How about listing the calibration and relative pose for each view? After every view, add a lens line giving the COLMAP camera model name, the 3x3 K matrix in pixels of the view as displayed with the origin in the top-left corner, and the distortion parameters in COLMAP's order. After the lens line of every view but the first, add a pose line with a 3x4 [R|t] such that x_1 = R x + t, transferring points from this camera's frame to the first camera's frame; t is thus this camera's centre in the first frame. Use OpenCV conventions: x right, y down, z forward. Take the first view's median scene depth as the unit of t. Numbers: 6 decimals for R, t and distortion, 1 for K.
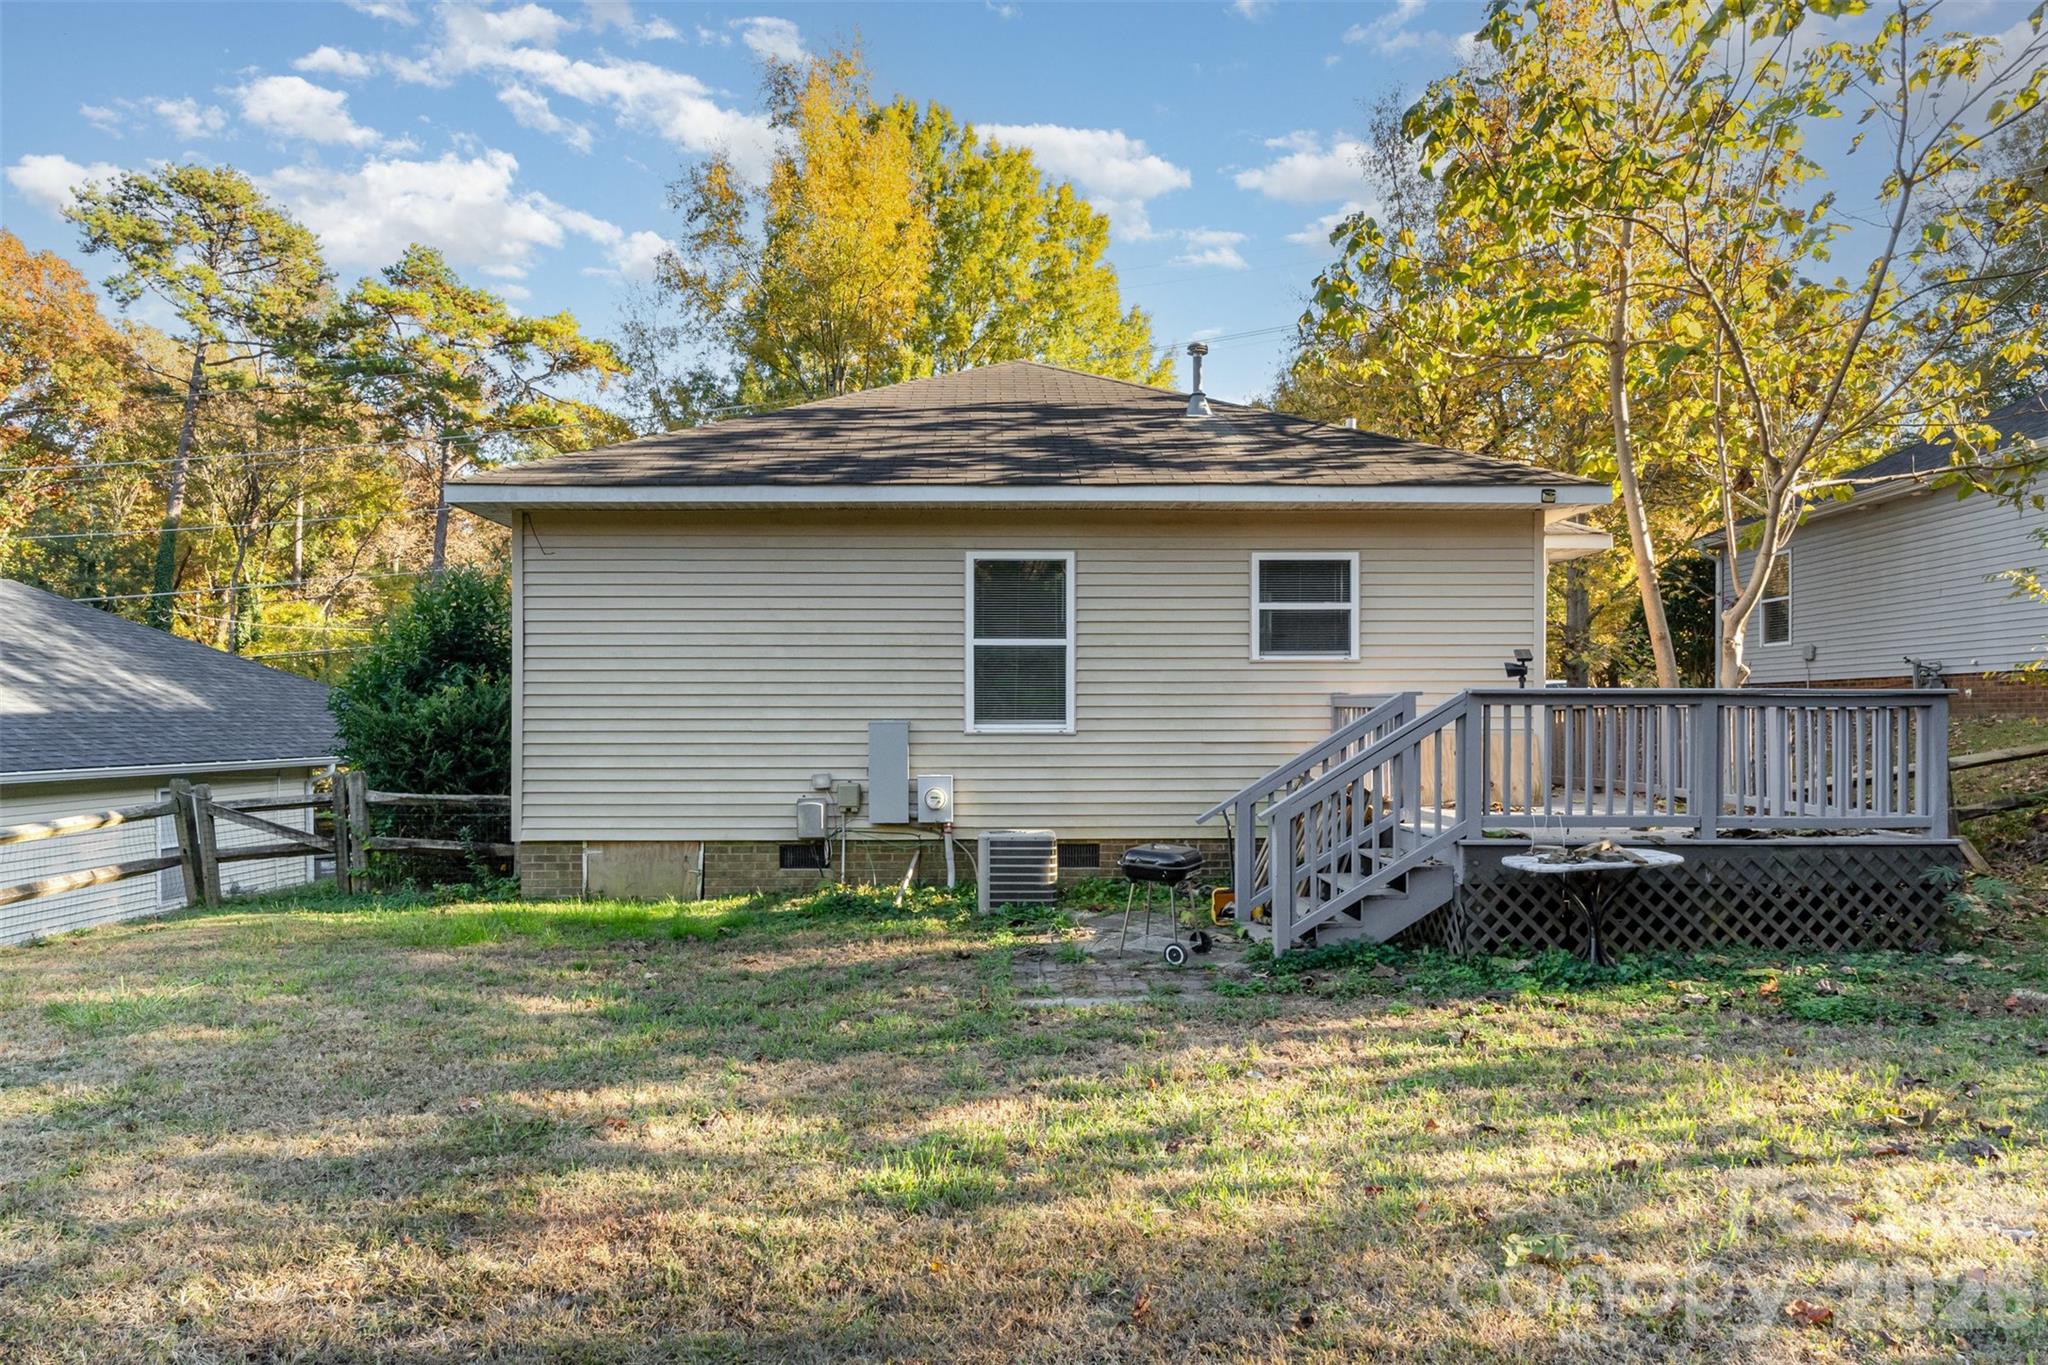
lens RADIAL K [[1249.1, 0, 1027.1], [0, 1249.1, 695.7], [0, 0, 1]] dist [0.006108, -0.000044]
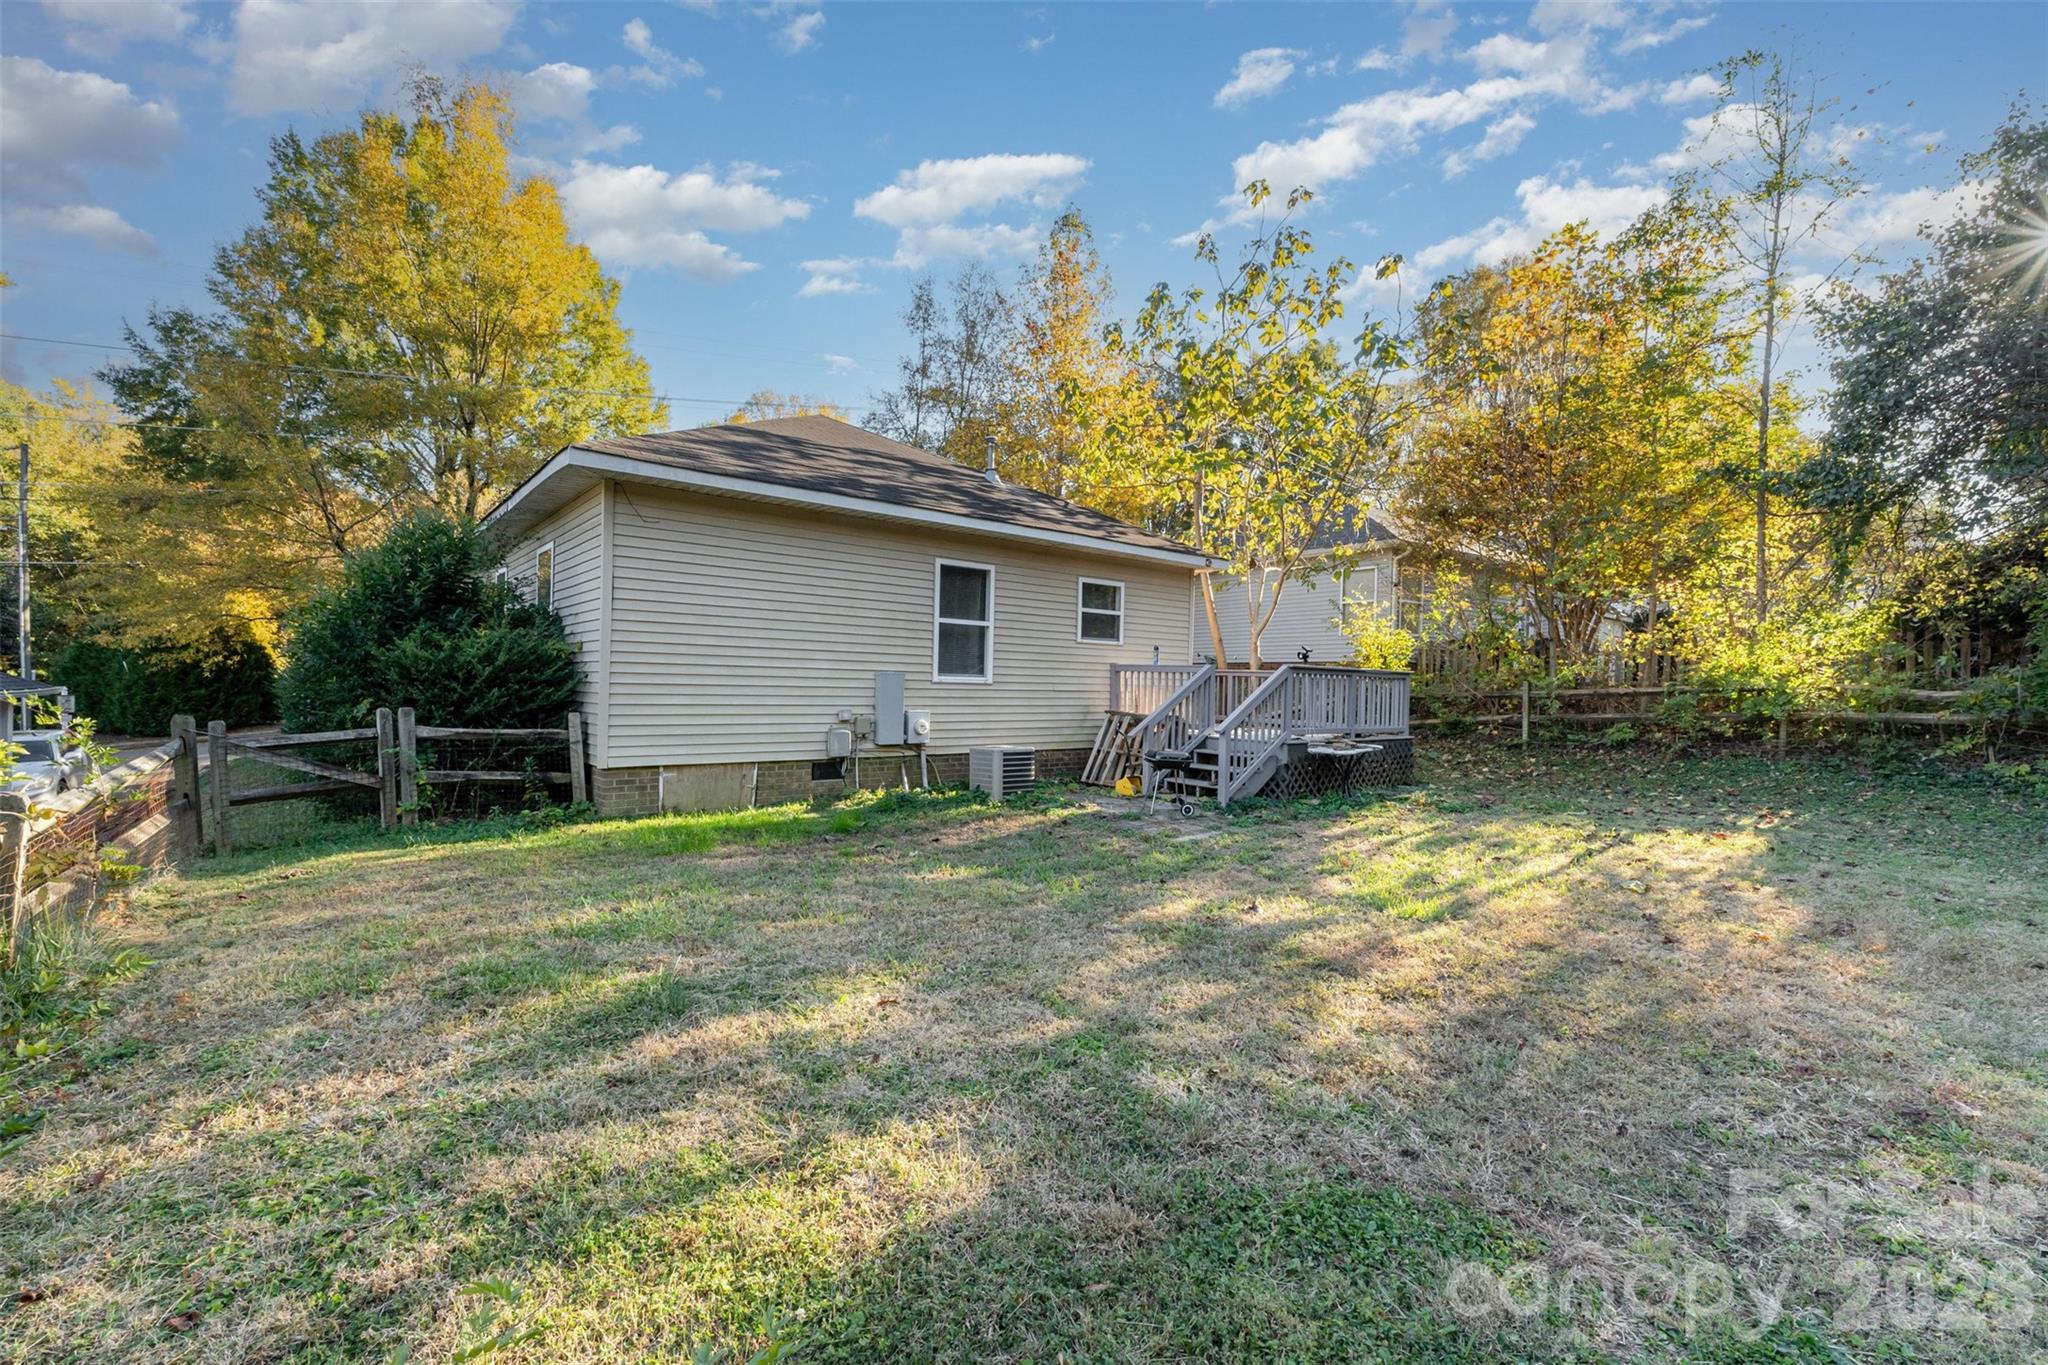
lens RADIAL K [[872.5, 0, 1023.5], [0, 872.5, 675.0], [0, 0, 1]] dist [0.007964, 0.000656]
pose [[0.780902, 0.025426, 0.624136, -0.602791], [-0.034720, 0.999393, 0.002728, 0.015328], [-0.623688, -0.023800, 0.781311, 0.135095]]
